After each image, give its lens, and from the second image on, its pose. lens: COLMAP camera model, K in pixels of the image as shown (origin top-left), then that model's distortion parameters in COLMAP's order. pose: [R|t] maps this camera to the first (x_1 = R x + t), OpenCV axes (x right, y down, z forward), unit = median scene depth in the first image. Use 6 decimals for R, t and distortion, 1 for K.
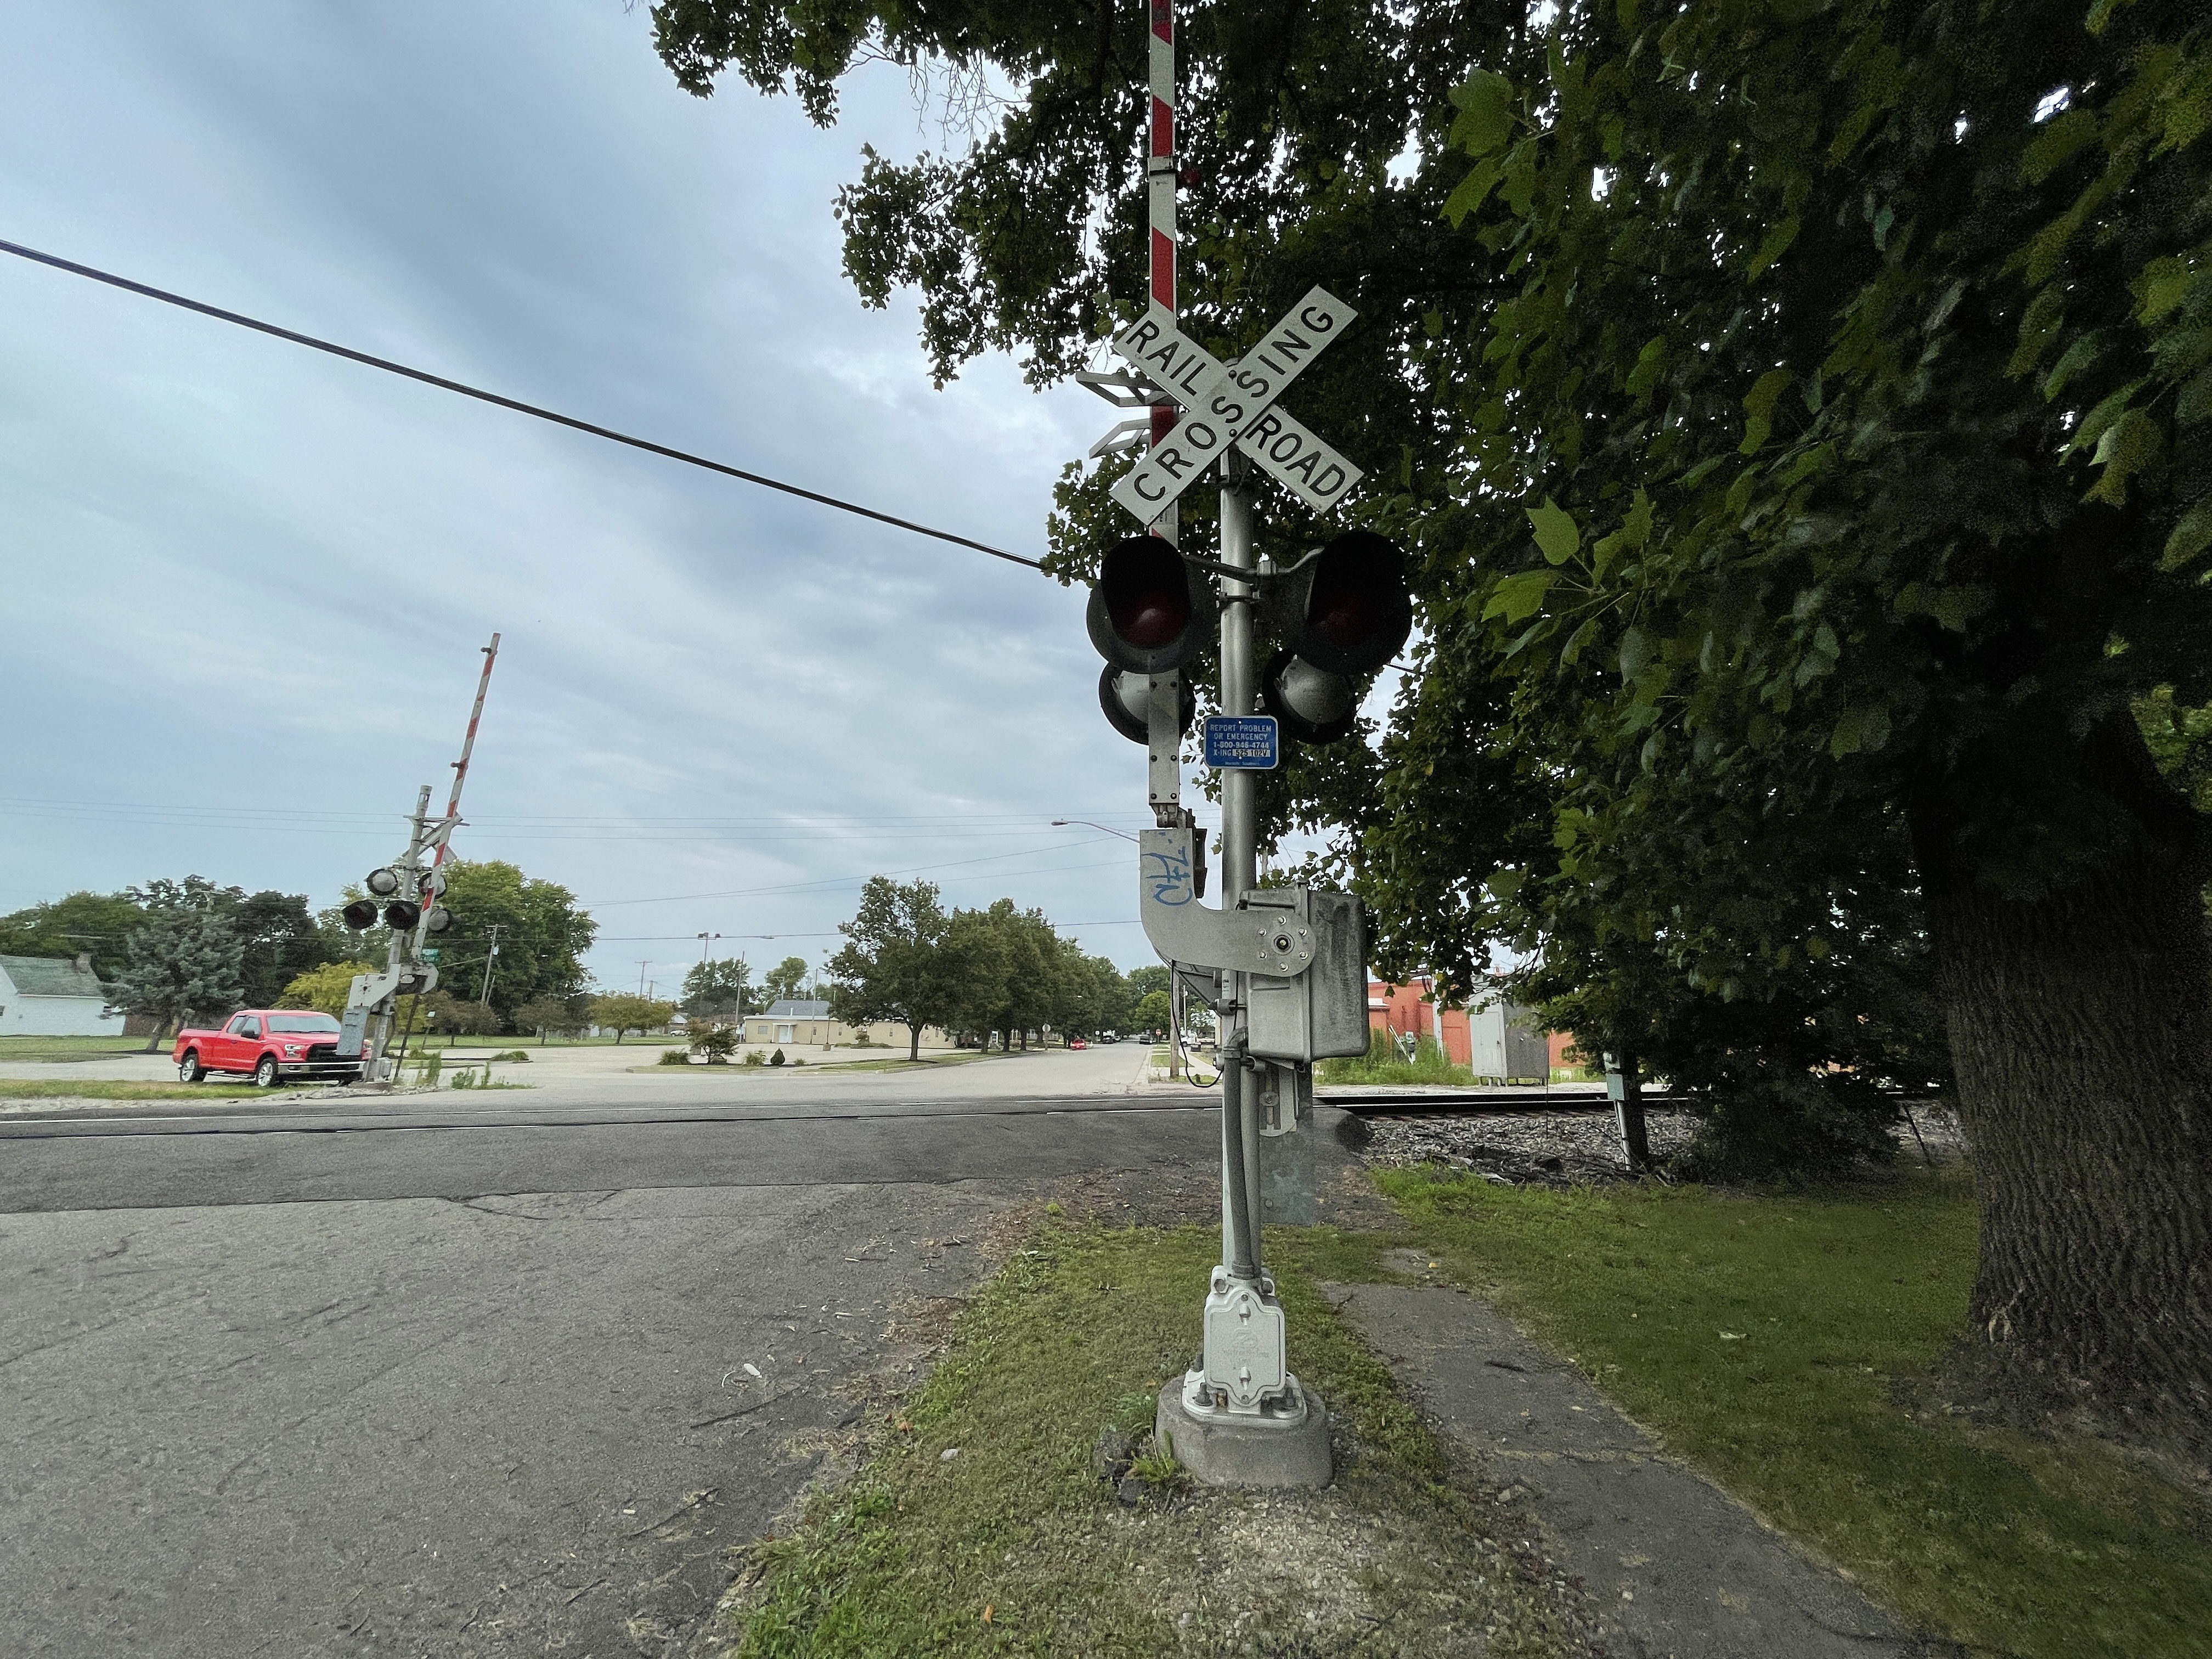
lens RADIAL K [[888.2, 0, 1112.2], [0, 888.2, 823.6], [0, 0, 1]] dist [-0.002430, -0.000548]
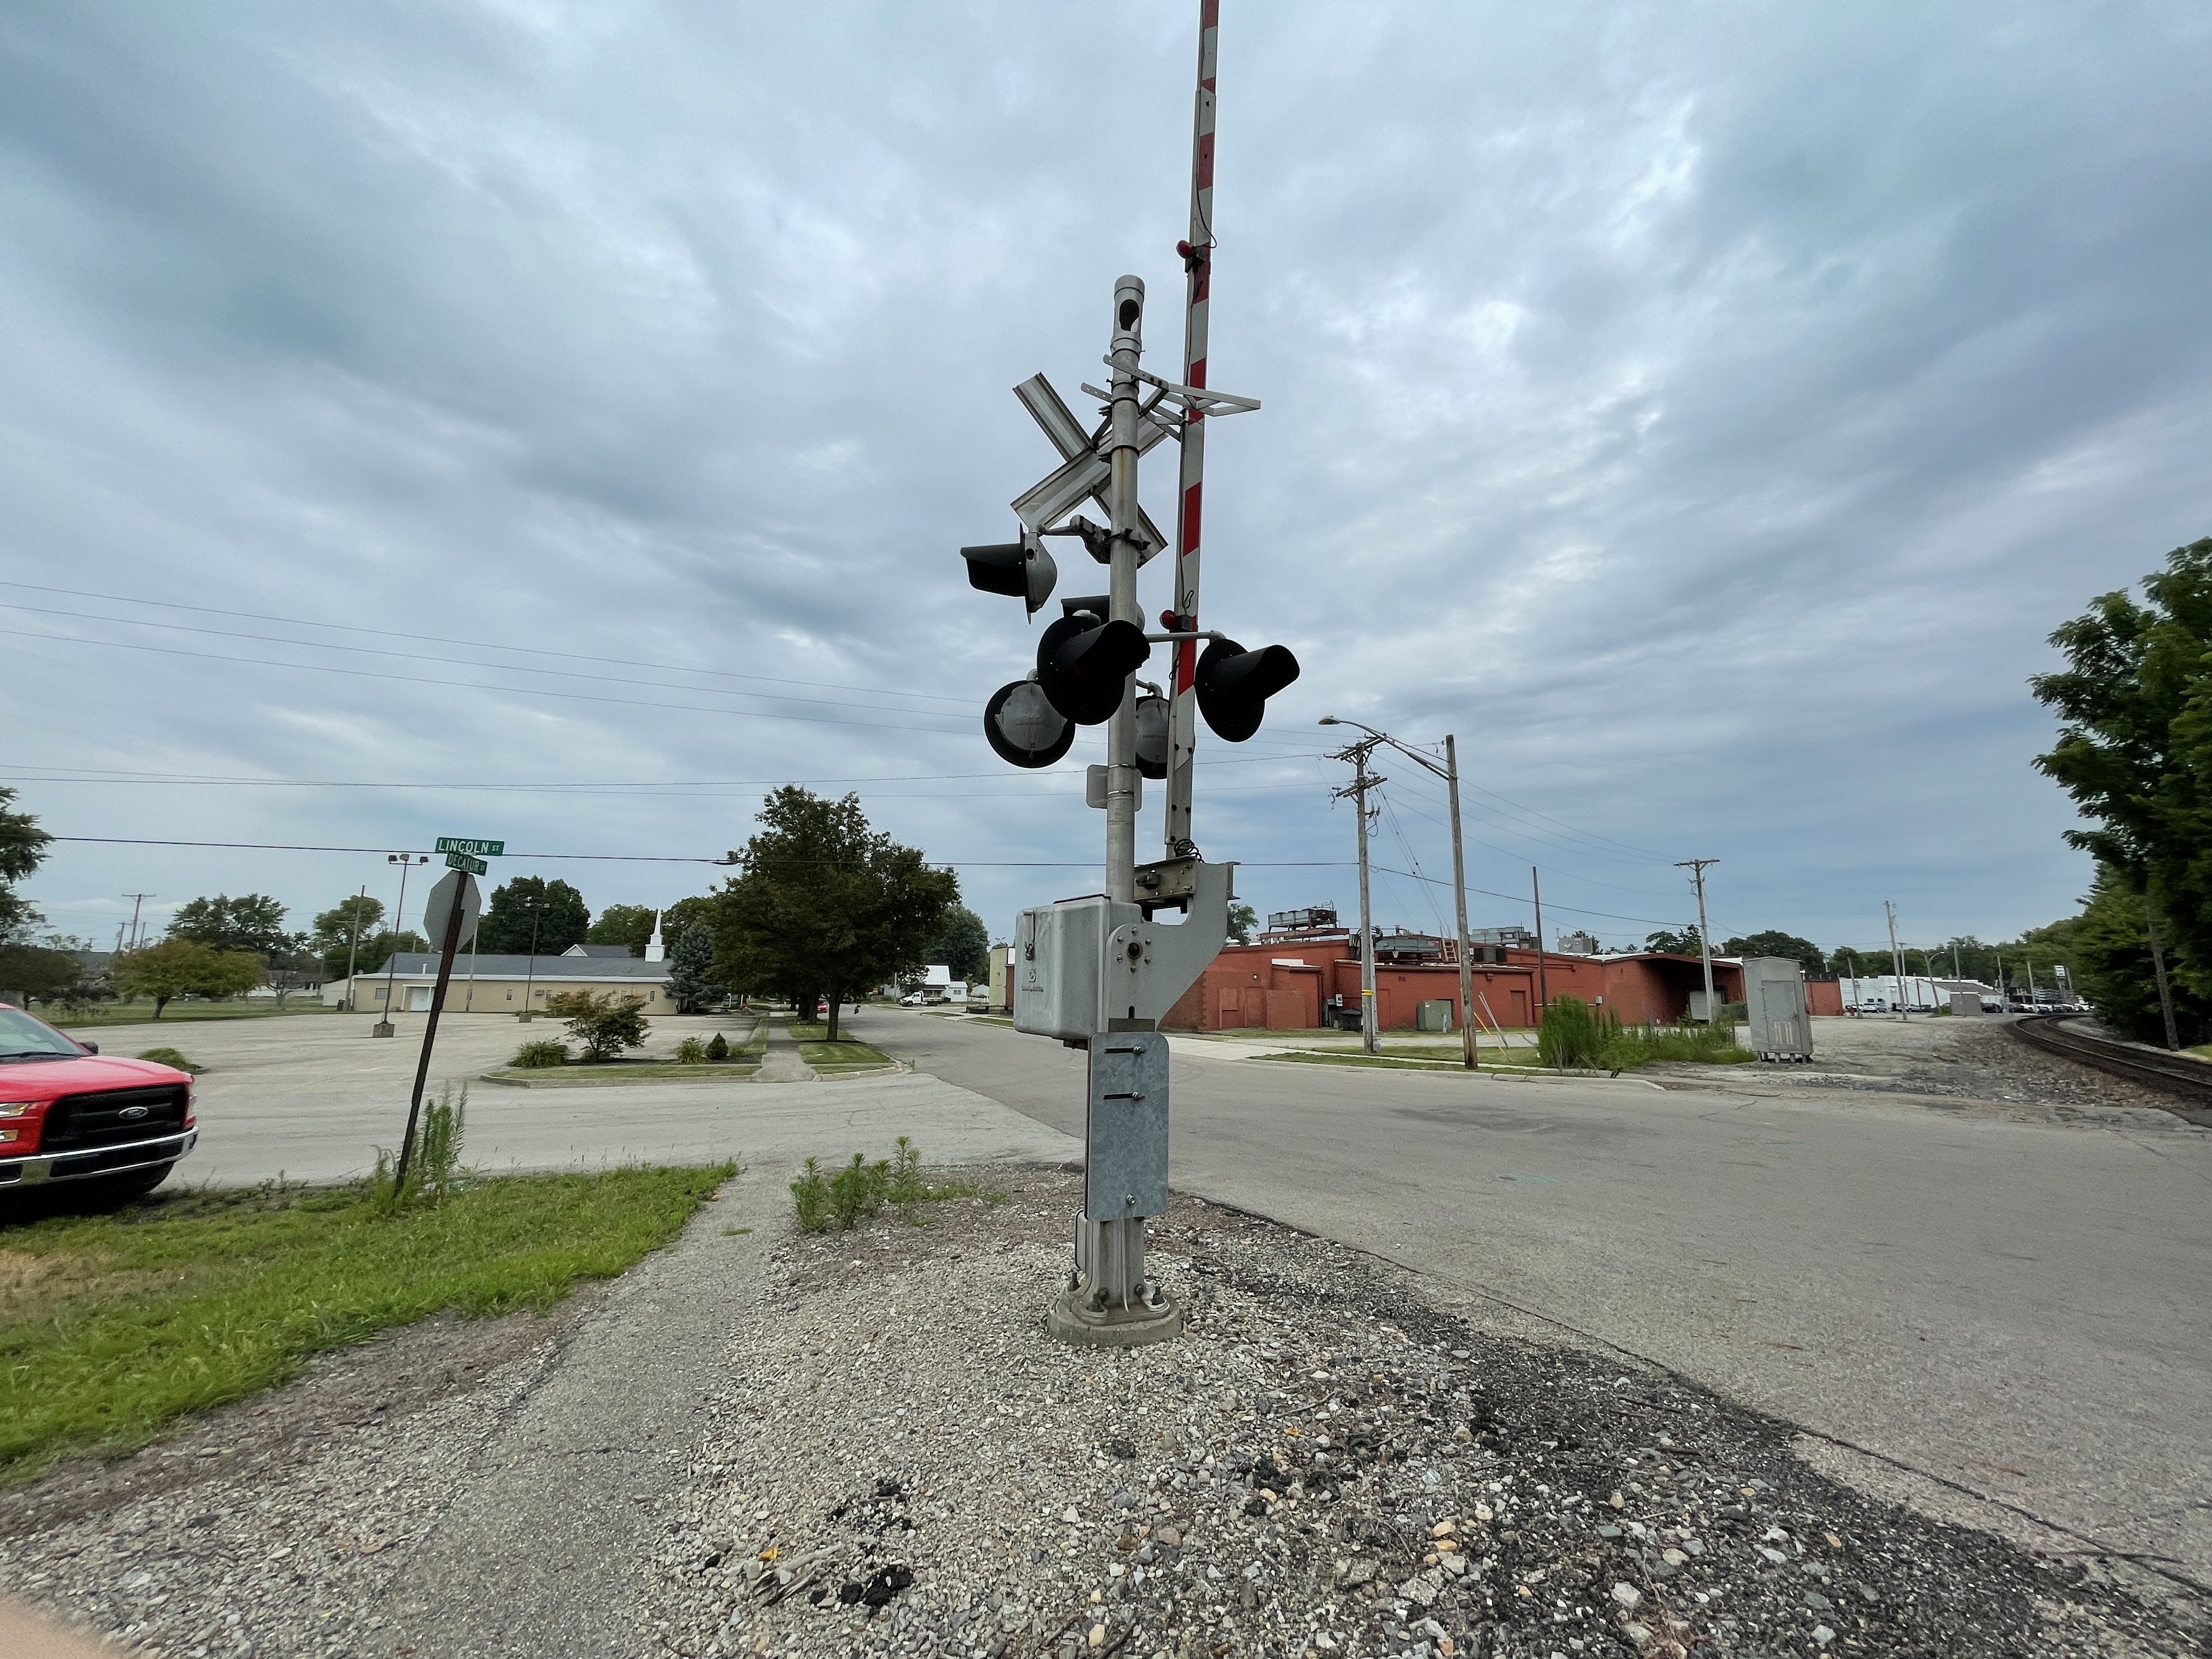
lens RADIAL K [[897.7, 0, 1104.6], [0, 897.7, 872.9], [0, 0, 1]] dist [-0.001840, -0.000367]
pose [[0.920316, 0.041135, 0.389006, -1.693493], [-0.082309, 0.992556, 0.089770, 0.237902], [-0.382418, -0.114636, 0.916851, 1.346916]]
